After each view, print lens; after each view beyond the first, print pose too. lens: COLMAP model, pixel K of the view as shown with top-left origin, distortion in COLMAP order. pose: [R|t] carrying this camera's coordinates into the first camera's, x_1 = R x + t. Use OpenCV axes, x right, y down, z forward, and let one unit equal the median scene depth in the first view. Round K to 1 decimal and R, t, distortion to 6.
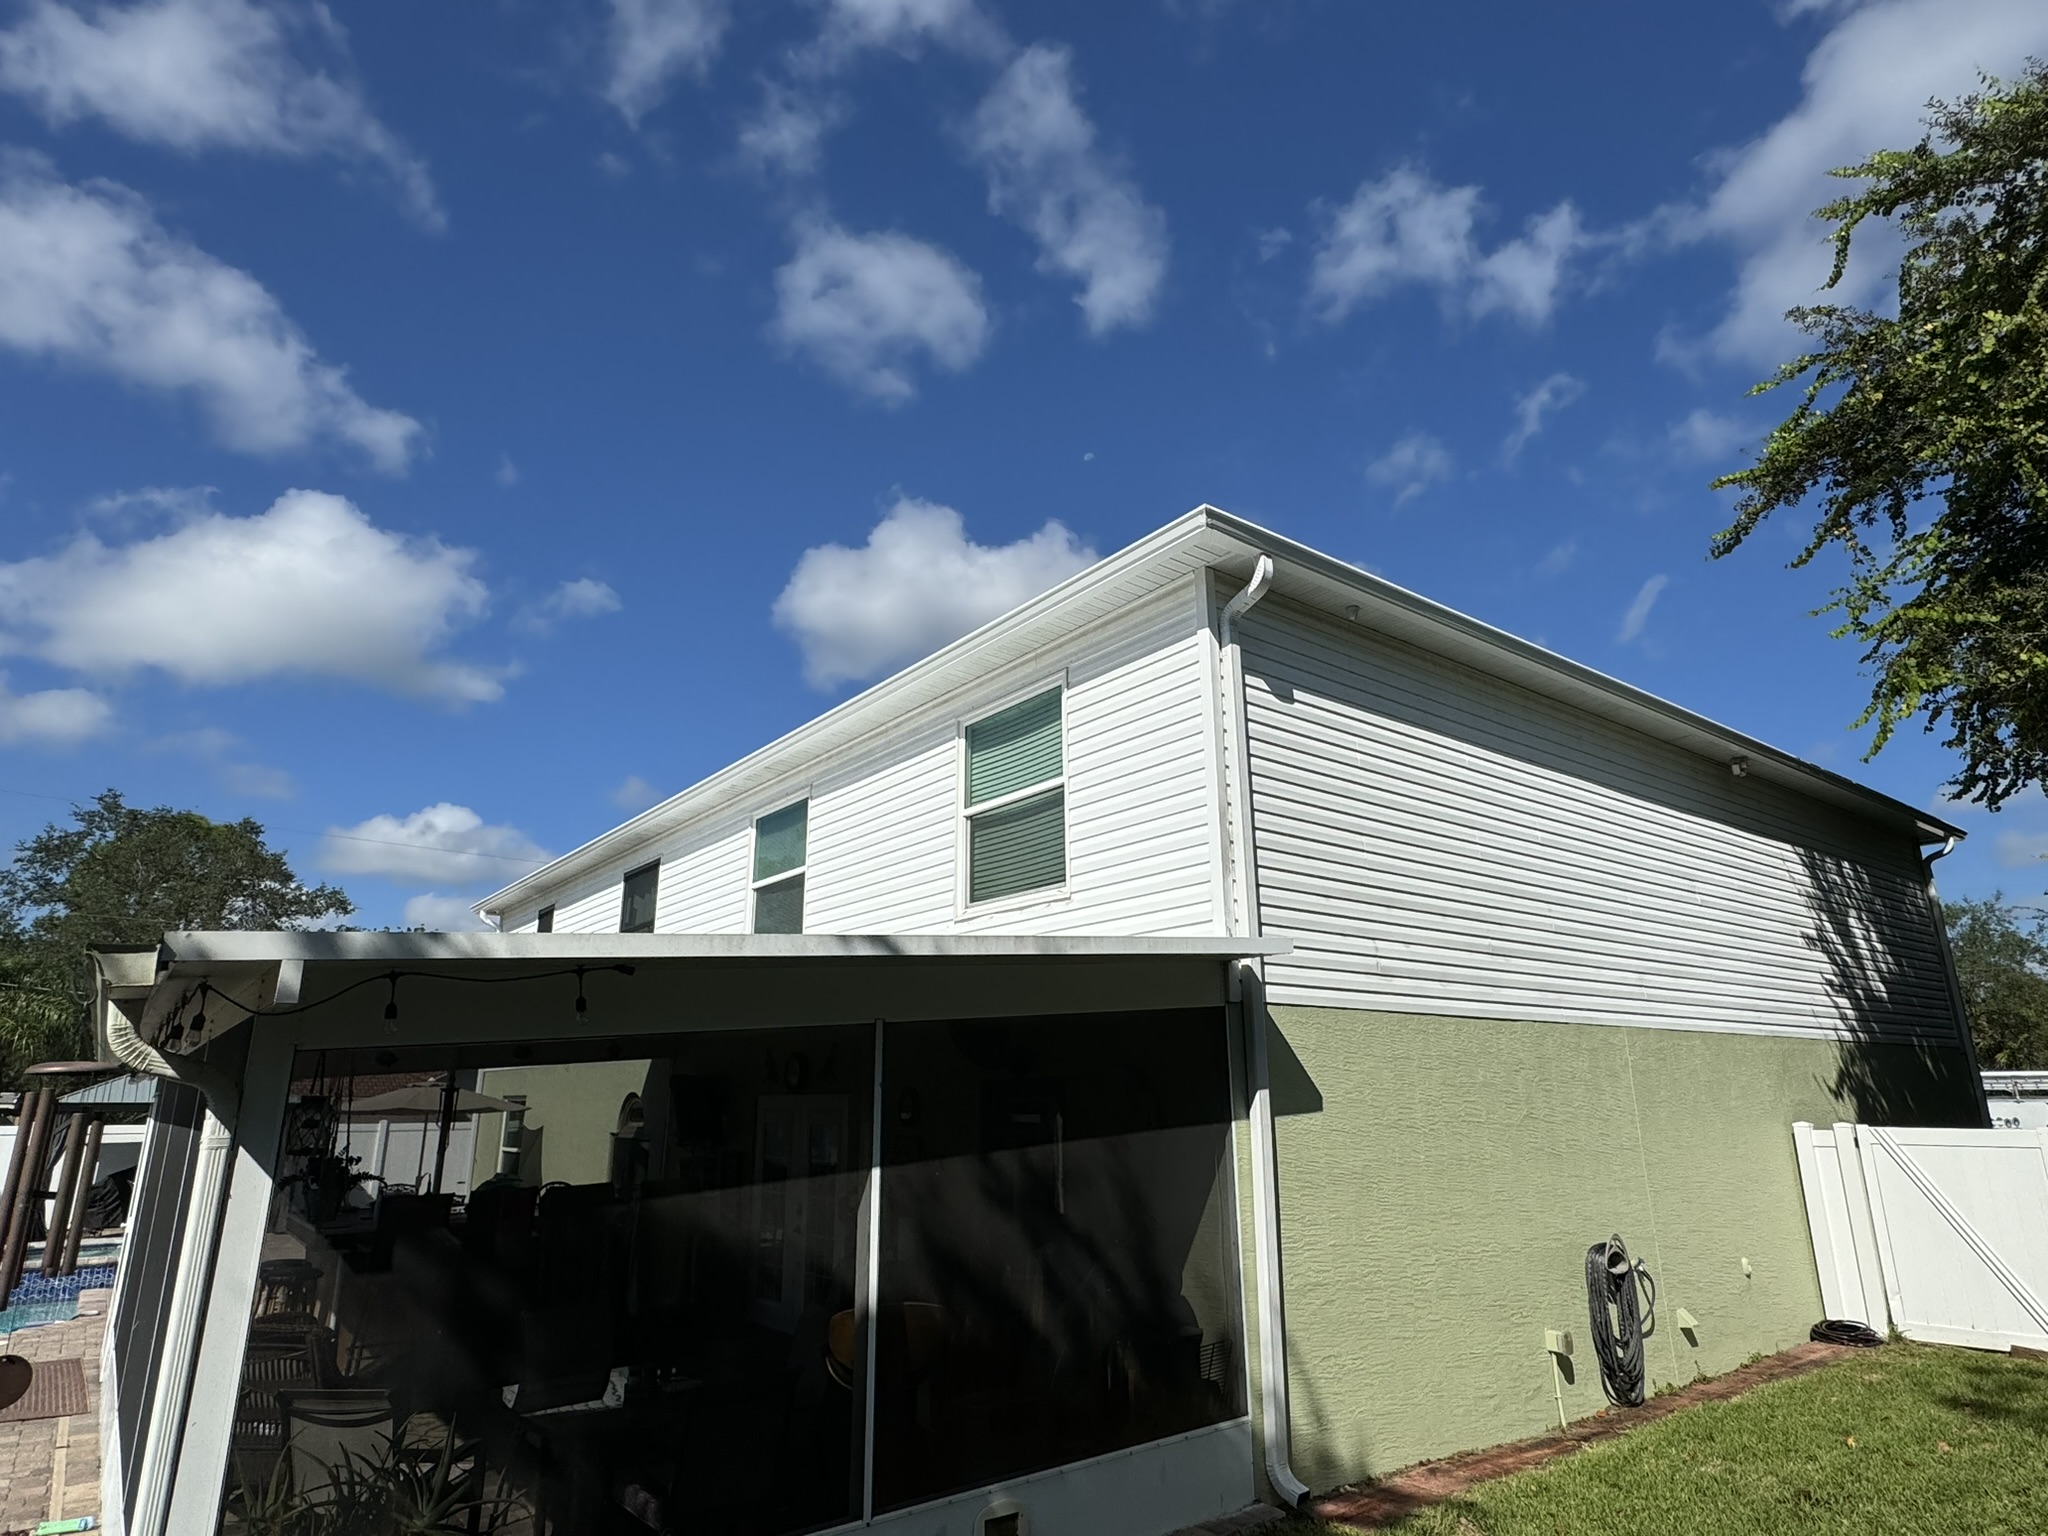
lens RADIAL K [[1132.7, 0, 1029.1], [0, 1132.7, 773.5], [0, 0, 1]] dist [-0.001278, 0.000576]
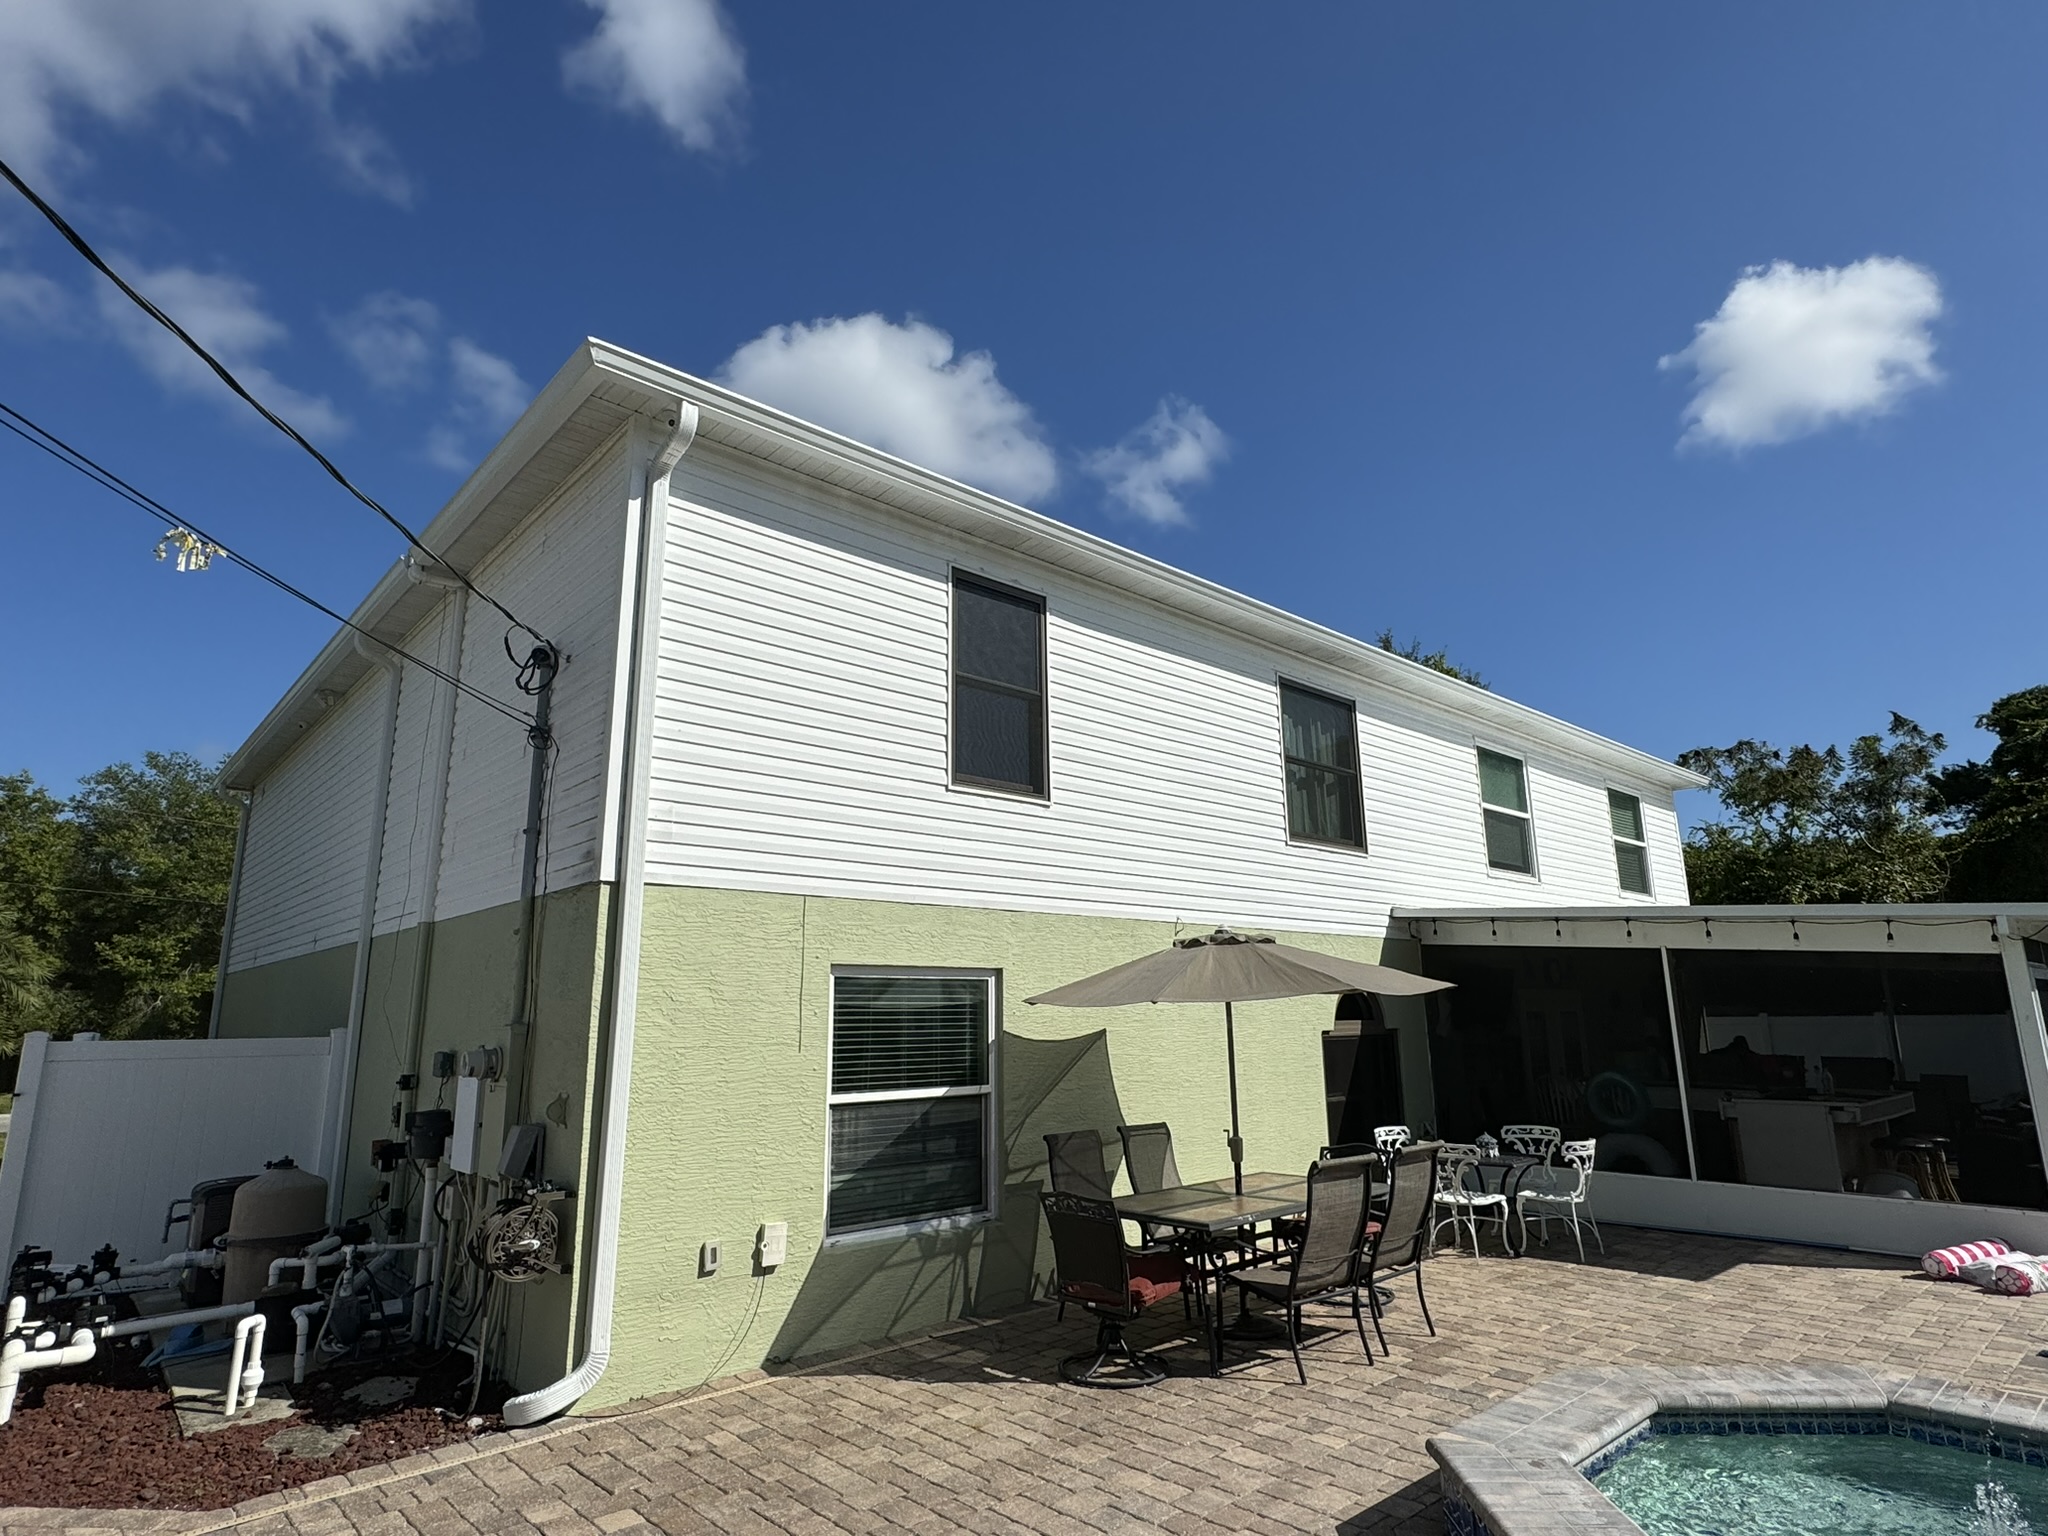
lens RADIAL K [[1102.5, 0, 1021.5], [0, 1102.5, 767.8], [0, 0, 1]] dist [0.004589, -0.002056]
pose [[-0.074003, 0.231811, 0.969942, -1.137589], [-0.261042, 0.934194, -0.243184, 0.402409], [-0.962487, -0.271192, -0.008621, 1.362057]]
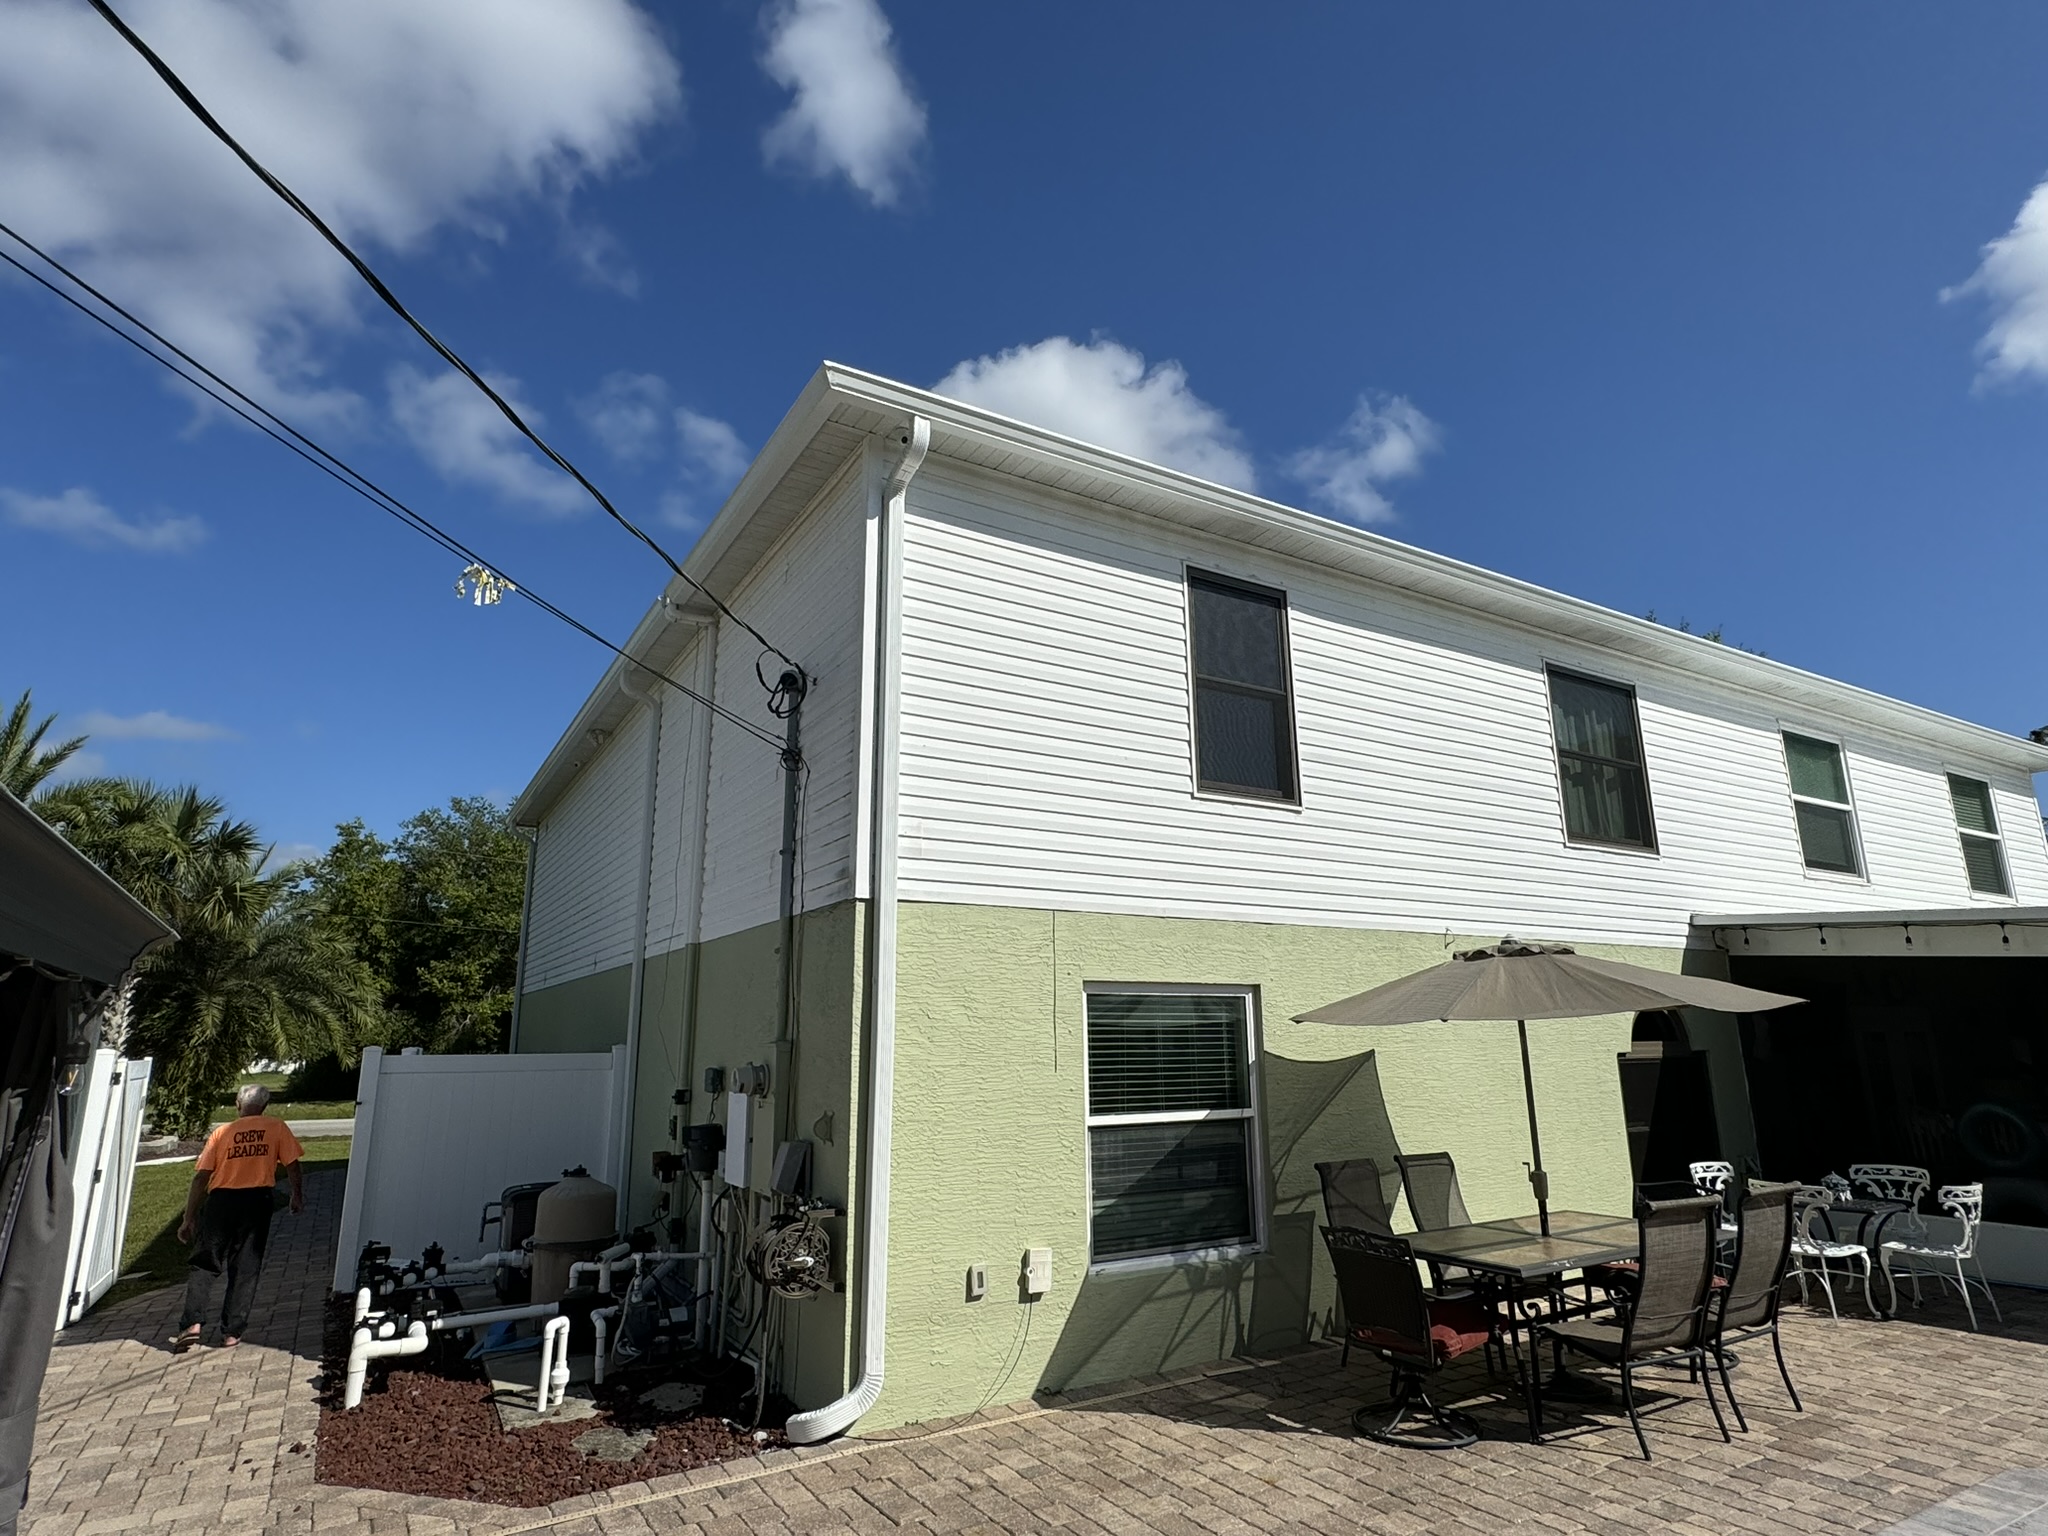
lens RADIAL K [[1097.0, 0, 1022.7], [0, 1097.0, 773.5], [0, 0, 1]] dist [-0.000838, 0.001879]
pose [[0.119113, 0.243693, 0.962510, -1.102559], [-0.265215, 0.941997, -0.205678, 0.408960], [-0.956804, -0.230773, 0.176835, 1.385503]]
